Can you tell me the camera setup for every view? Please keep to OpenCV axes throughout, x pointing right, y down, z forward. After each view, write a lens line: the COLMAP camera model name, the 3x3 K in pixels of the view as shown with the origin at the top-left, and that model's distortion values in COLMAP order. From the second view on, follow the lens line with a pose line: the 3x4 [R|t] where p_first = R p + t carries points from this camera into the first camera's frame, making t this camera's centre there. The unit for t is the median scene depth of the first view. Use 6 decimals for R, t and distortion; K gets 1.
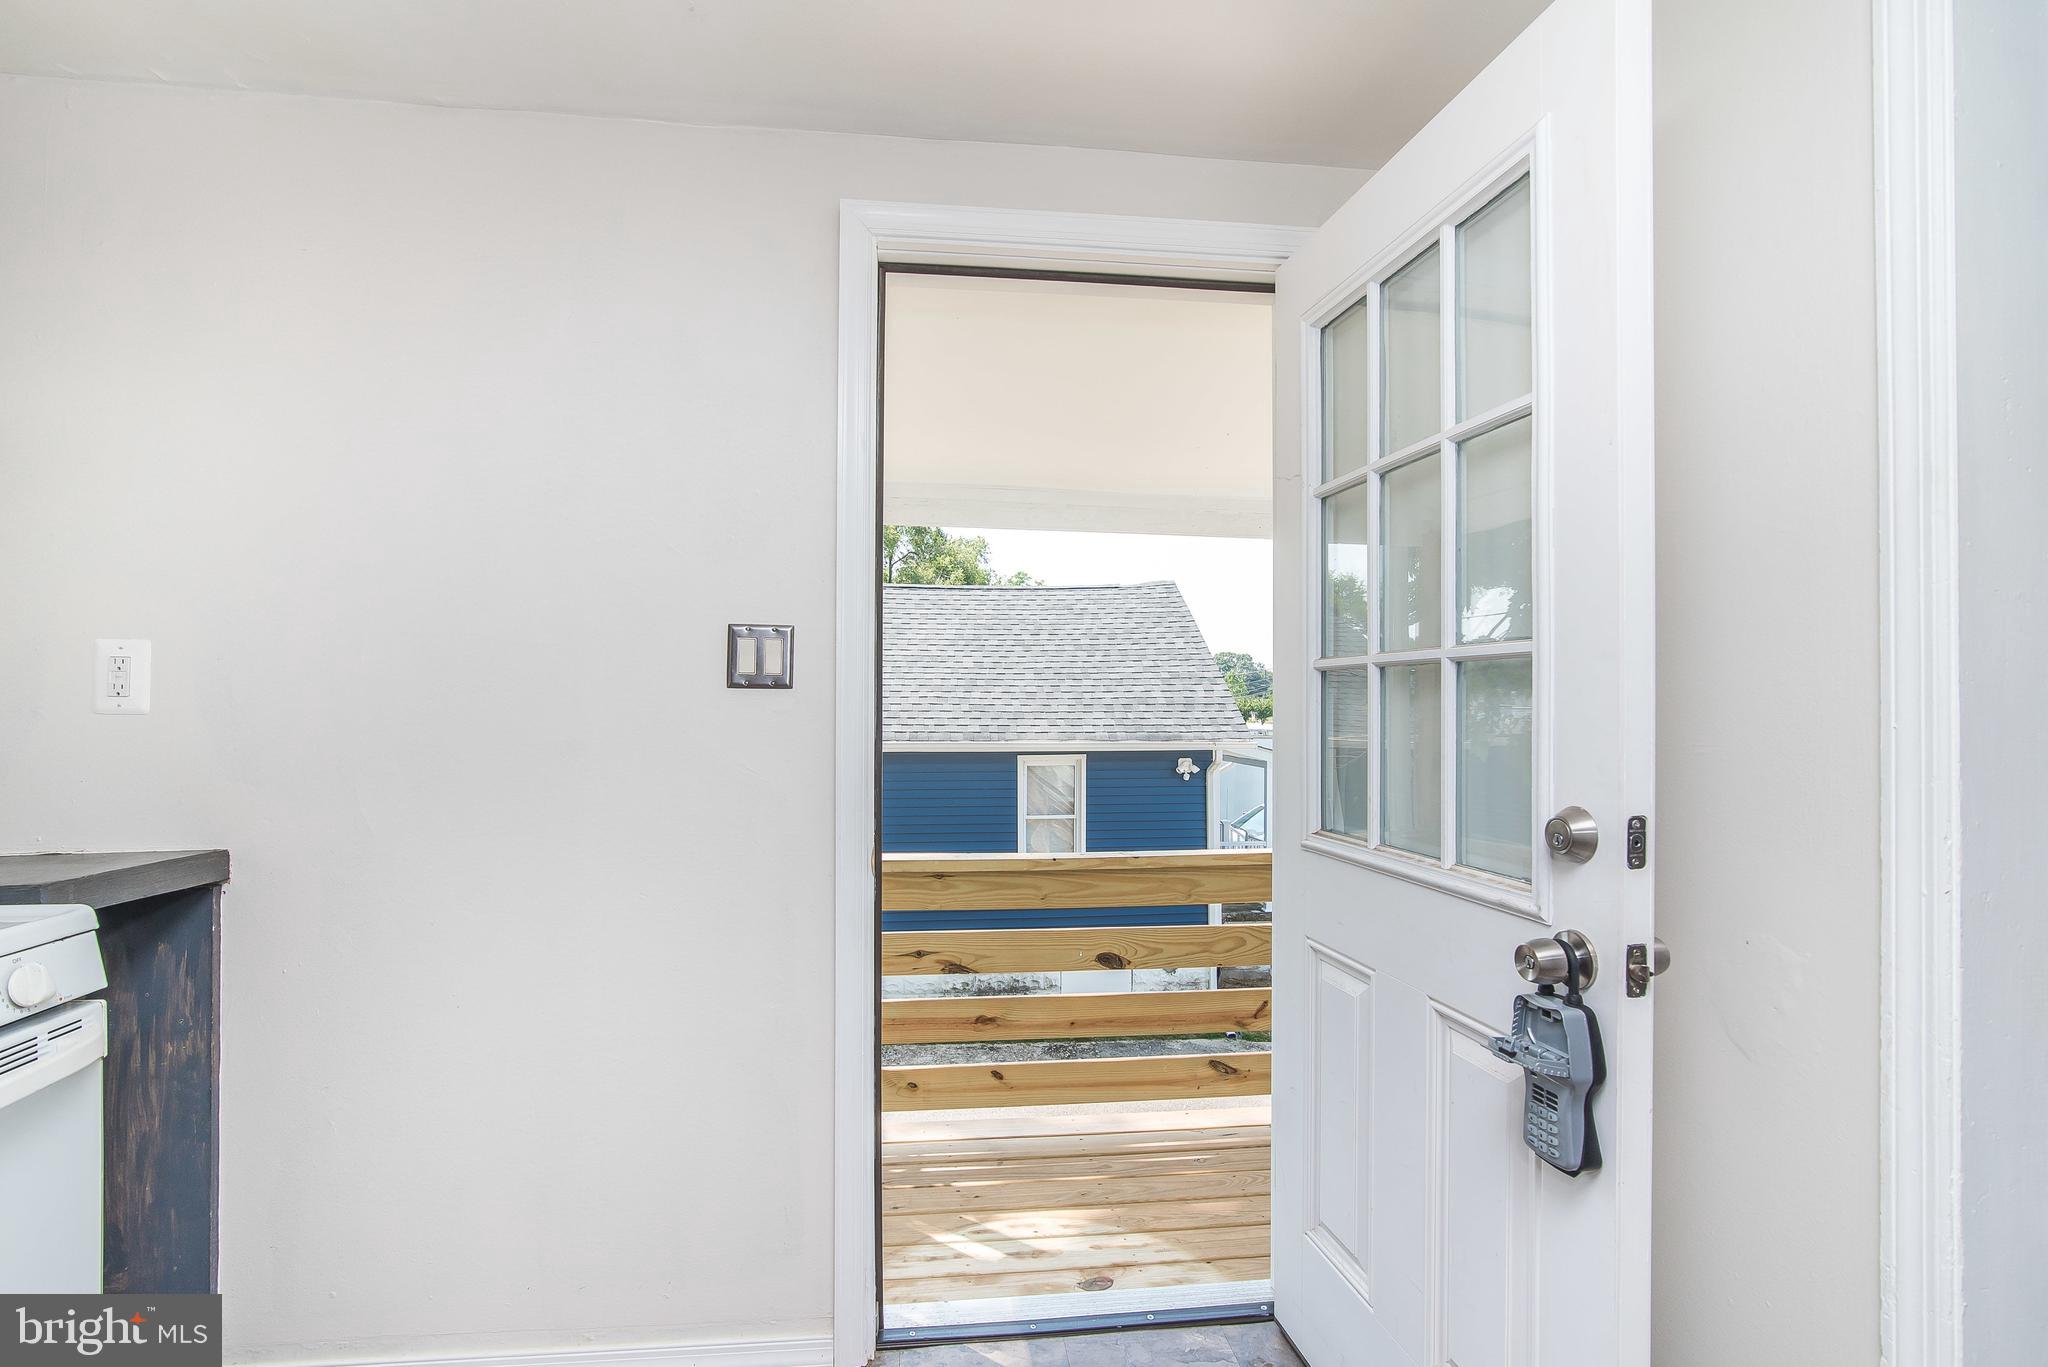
lens RADIAL K [[932.1, 0, 975.1], [0, 932.1, 701.1], [0, 0, 1]] dist [-0.001870, 0.000004]
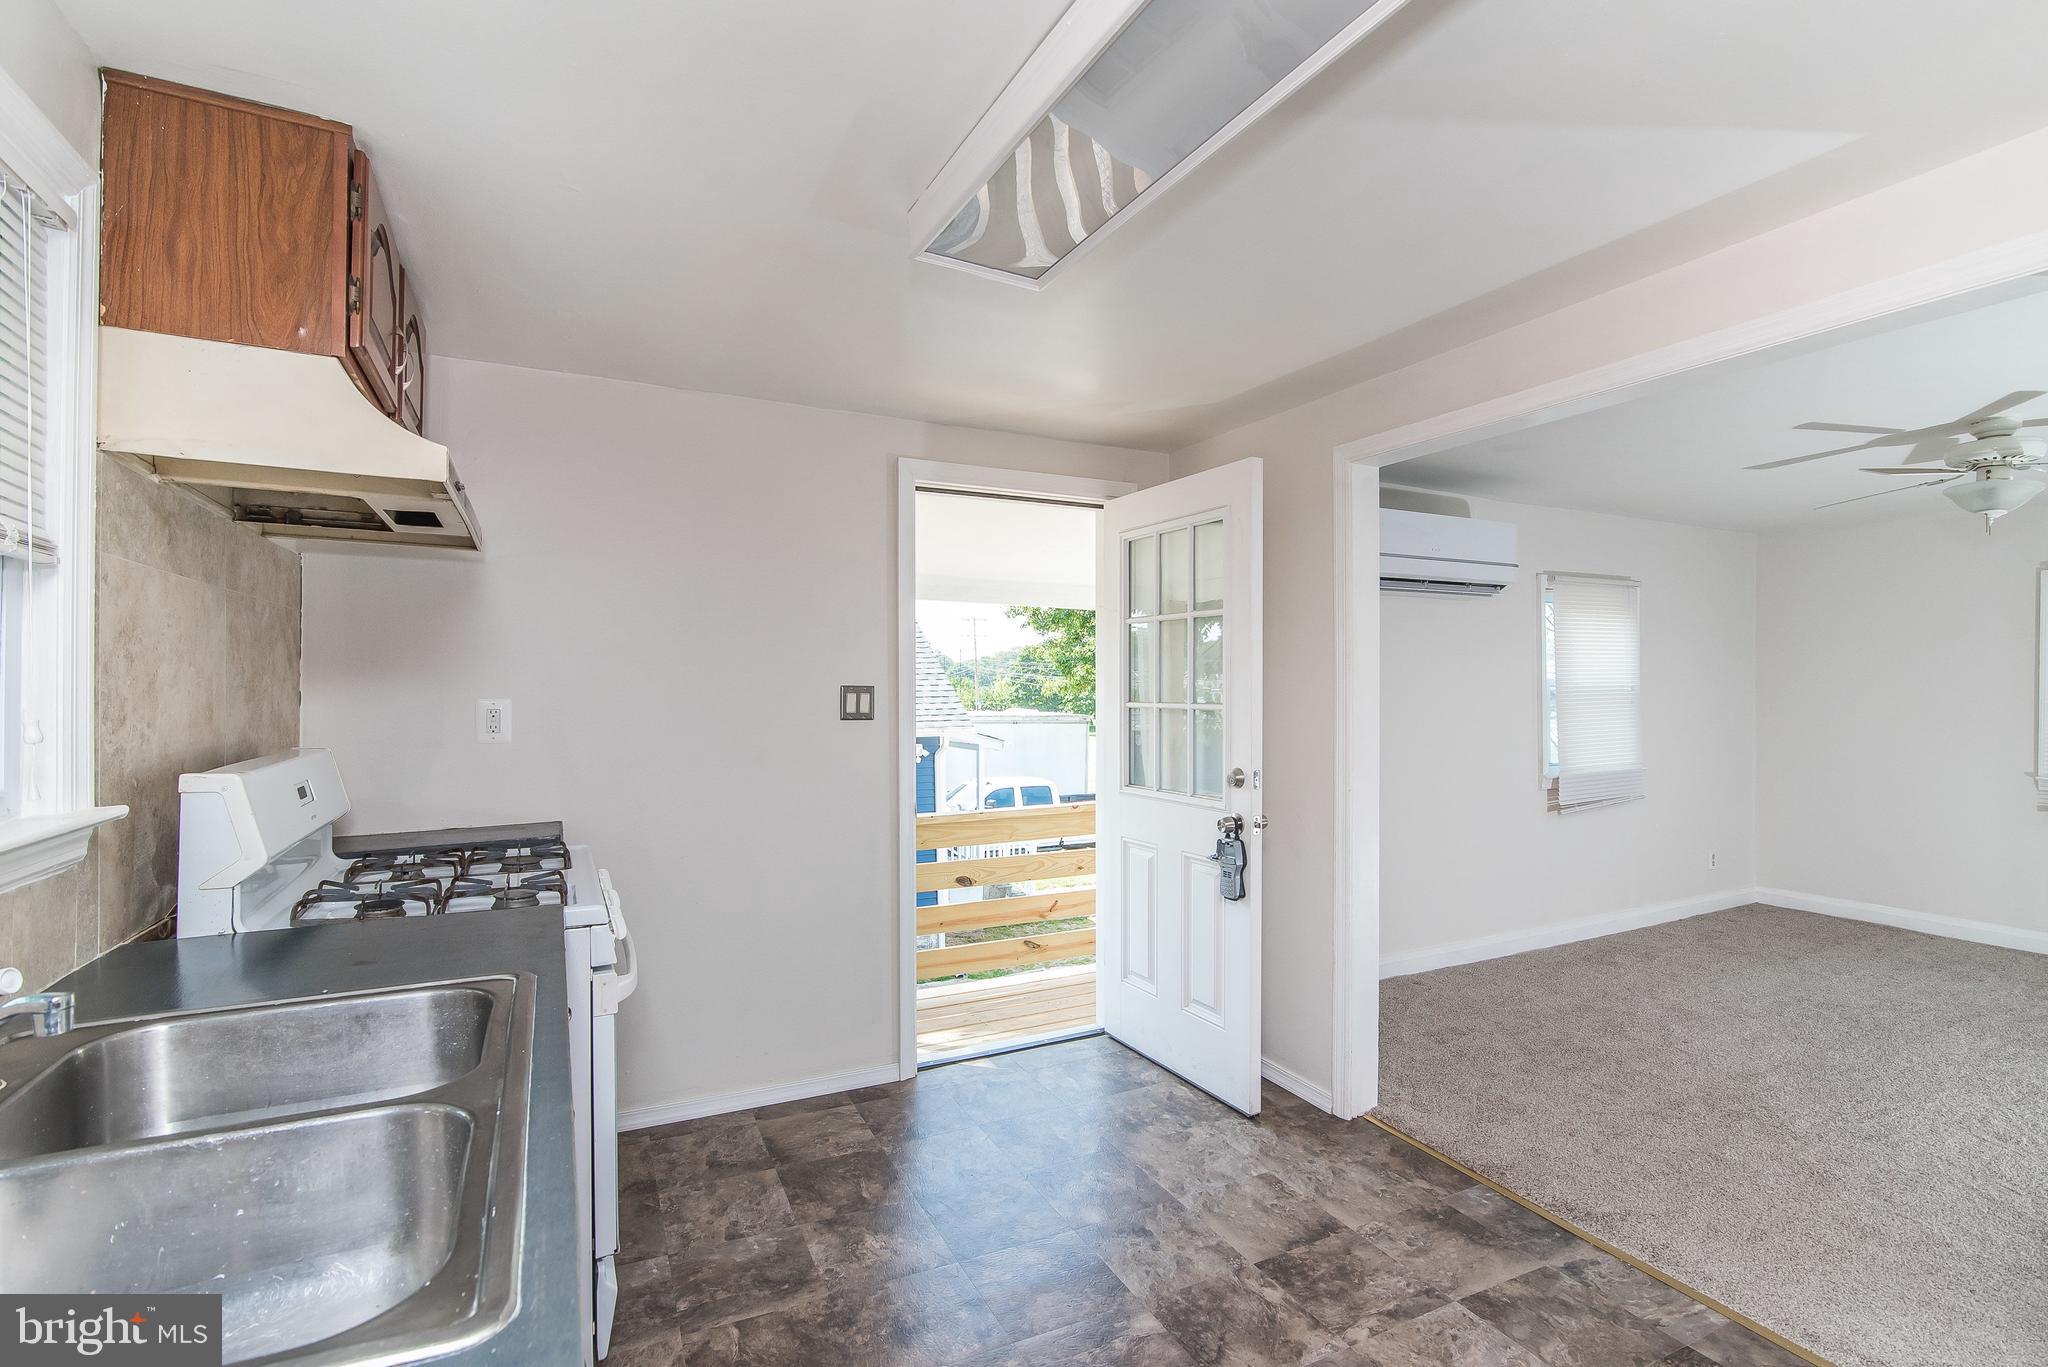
lens RADIAL K [[932.2, 0, 1015.4], [0, 932.2, 674.8], [0, 0, 1]] dist [-0.000435, 0.000128]
pose [[0.929443, 0.003911, 0.368944, -0.734024], [0.000235, 0.999937, -0.011192, -0.098704], [-0.368965, 0.010489, 0.929384, -0.987864]]
